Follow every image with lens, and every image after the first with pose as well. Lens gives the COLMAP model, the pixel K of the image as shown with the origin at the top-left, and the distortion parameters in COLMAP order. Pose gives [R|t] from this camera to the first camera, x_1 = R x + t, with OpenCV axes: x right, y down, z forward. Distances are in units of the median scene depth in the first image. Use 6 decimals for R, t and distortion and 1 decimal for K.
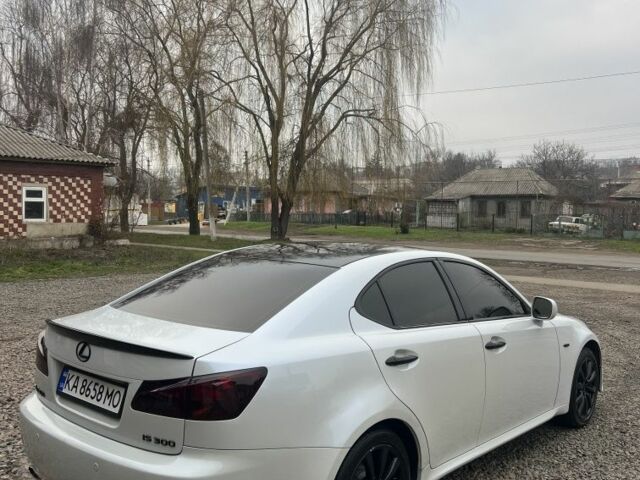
lens RADIAL K [[615.0, 0, 320.0], [0, 615.0, 240.0], [0, 0, 1]] dist [0.073361, -0.109652]
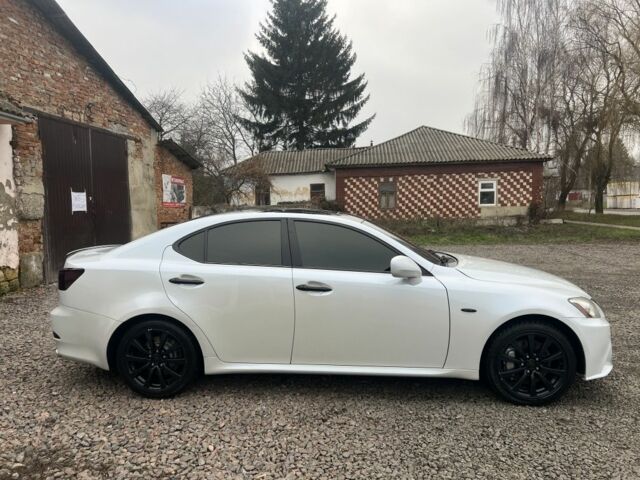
lens RADIAL K [[467.1, 0, 320.0], [0, 467.1, 240.0], [0, 0, 1]] dist [-0.000319, -0.003448]
pose [[0.618953, 0.035001, -0.784647, 0.128759], [-0.004024, 0.999135, 0.041394, 0.004577], [0.785417, -0.022463, 0.618559, 0.057573]]
